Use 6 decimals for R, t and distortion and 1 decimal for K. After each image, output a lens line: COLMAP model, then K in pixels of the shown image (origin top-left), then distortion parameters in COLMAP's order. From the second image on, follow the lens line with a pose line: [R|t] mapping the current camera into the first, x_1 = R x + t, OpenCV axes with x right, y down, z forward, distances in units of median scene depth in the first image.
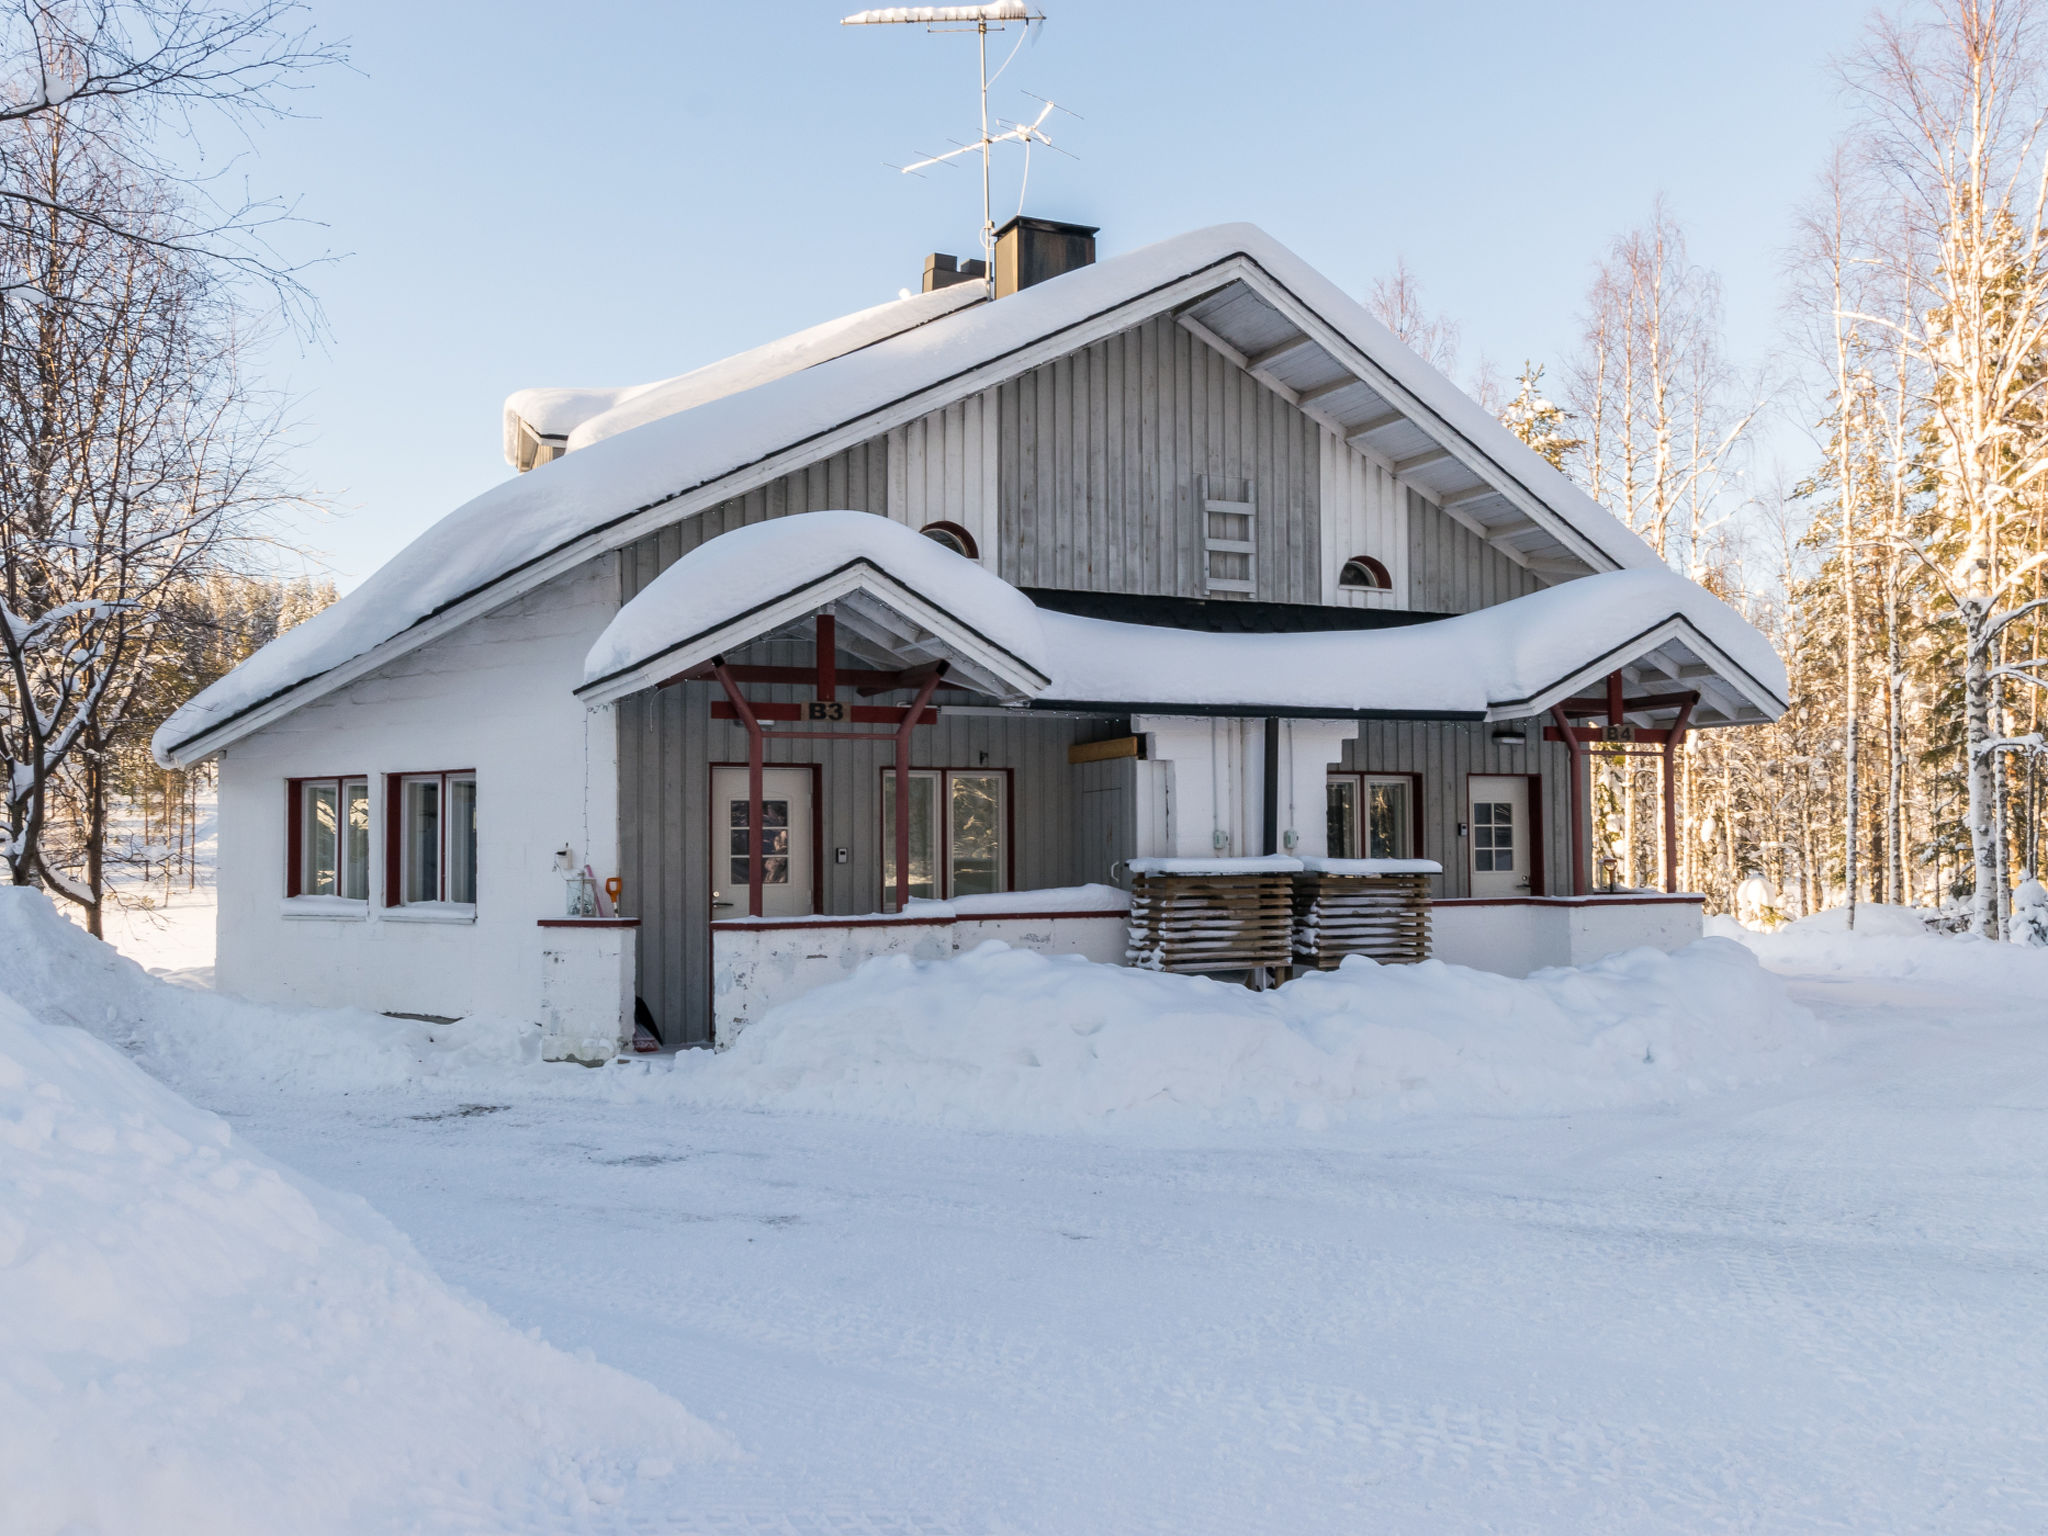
lens RADIAL K [[1608.9, 0, 1023.6], [0, 1608.9, 769.2], [0, 0, 1]] dist [-0.081462, 0.000140]
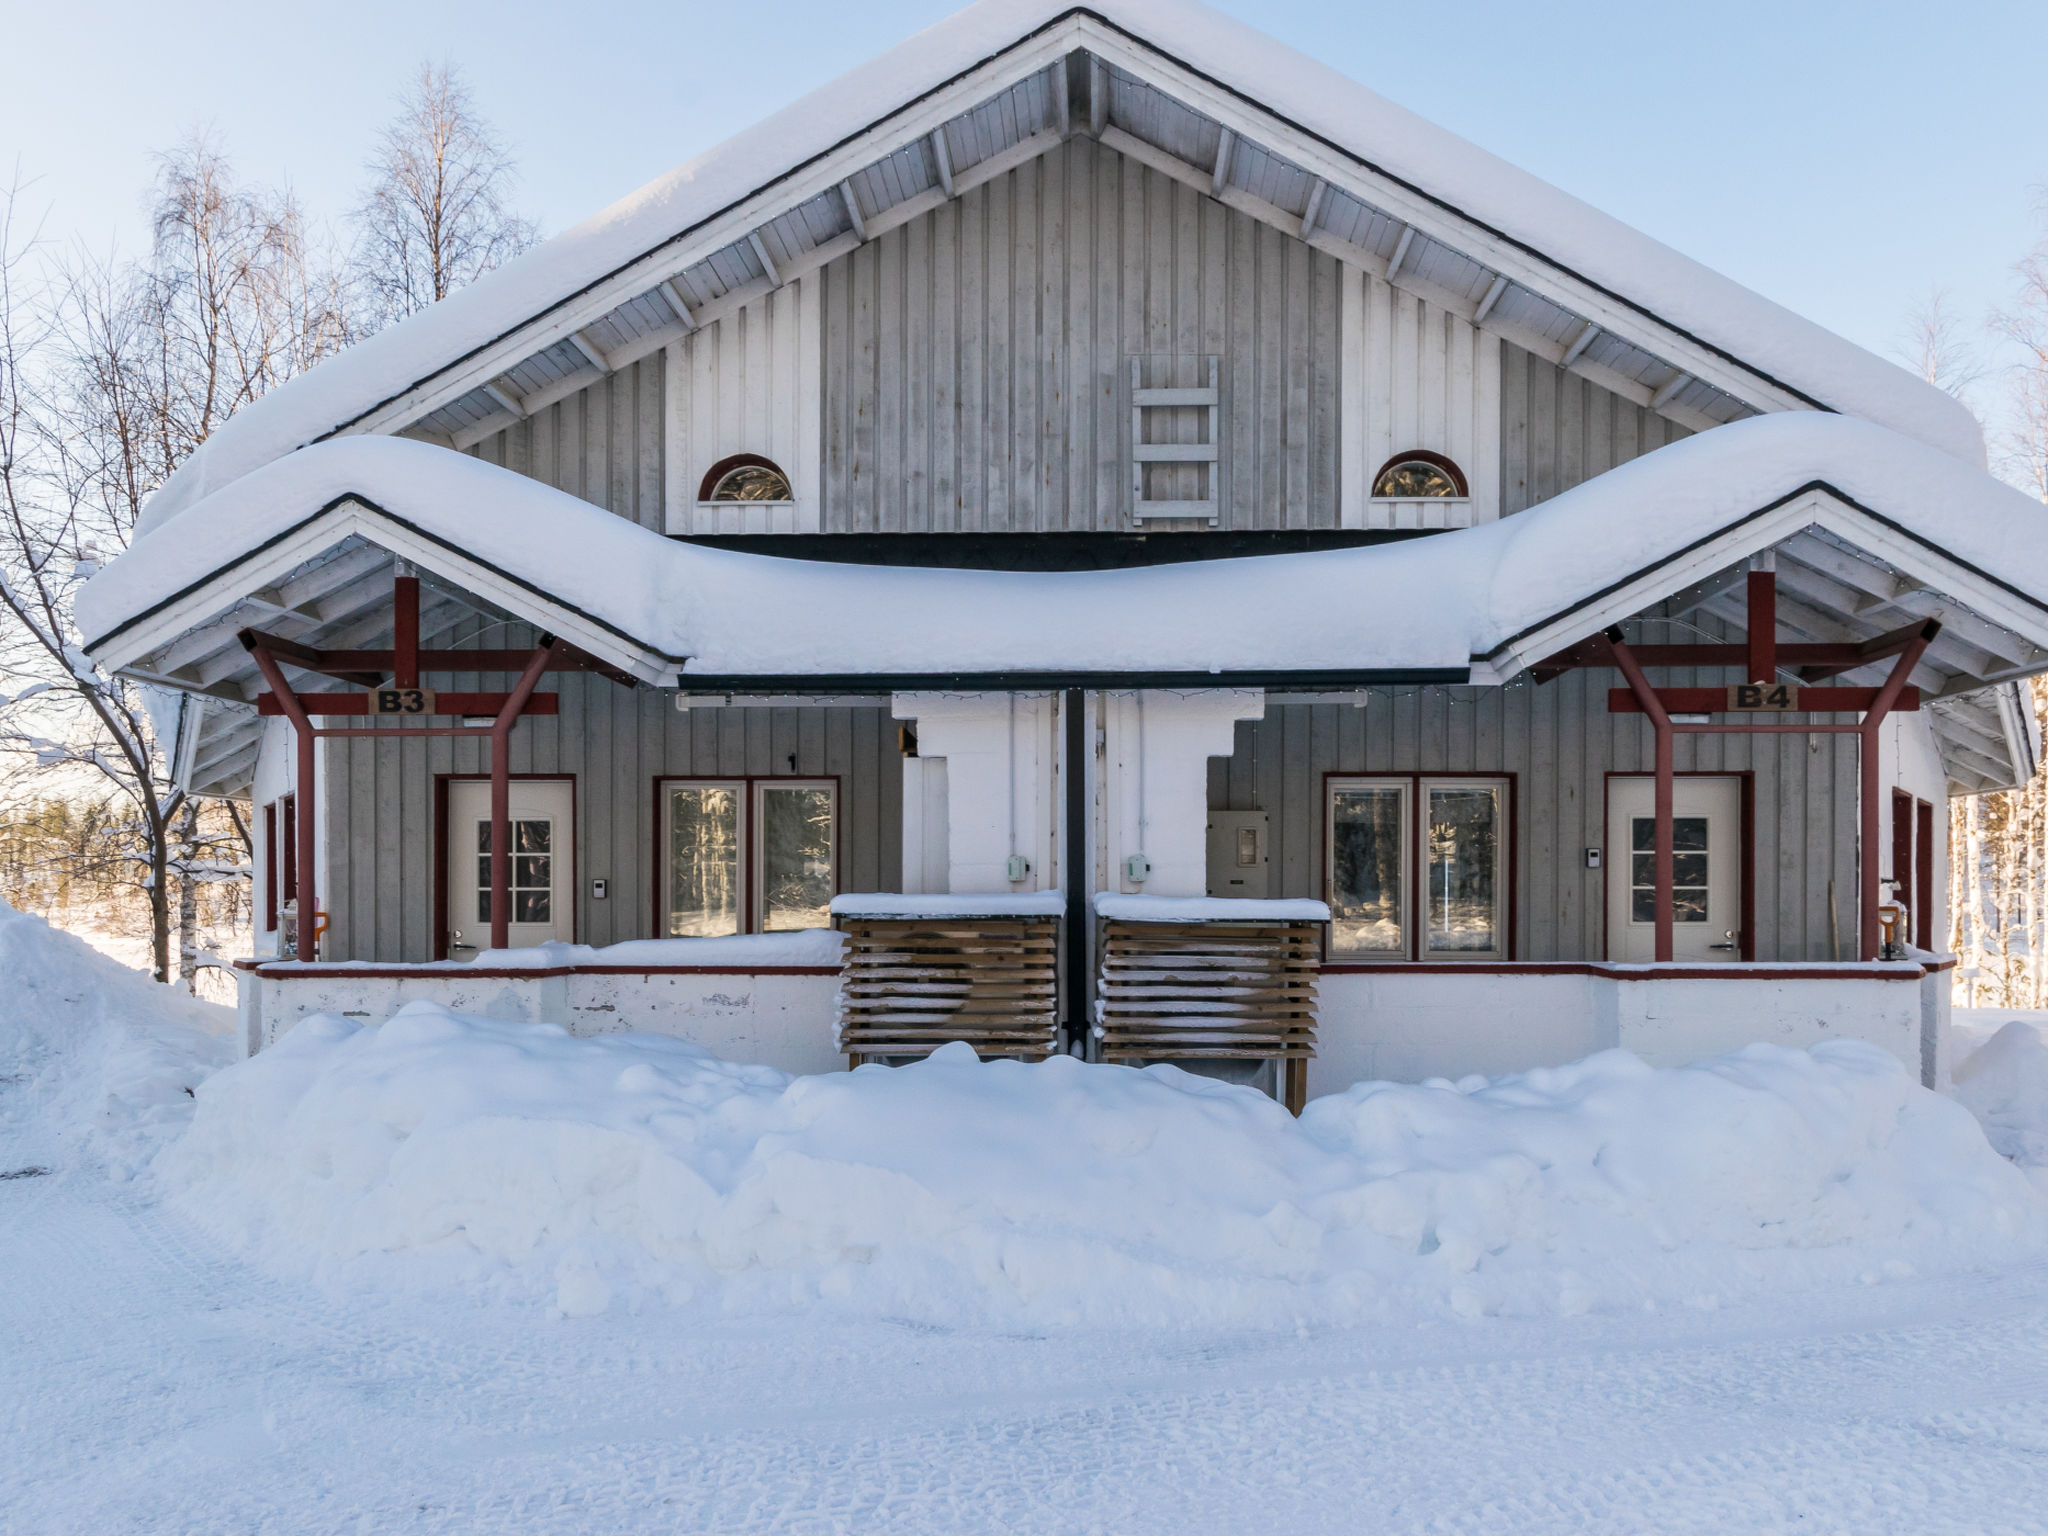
lens RADIAL K [[1970.4, 0, 1023.2], [0, 1970.4, 851.4], [0, 0, 1]] dist [-0.039500, 0.000000]
pose [[0.903182, 0.000170, -0.429257, 0.448776], [0.014967, 0.999379, 0.031887, 0.006781], [0.428996, -0.035224, 0.902619, 0.192553]]
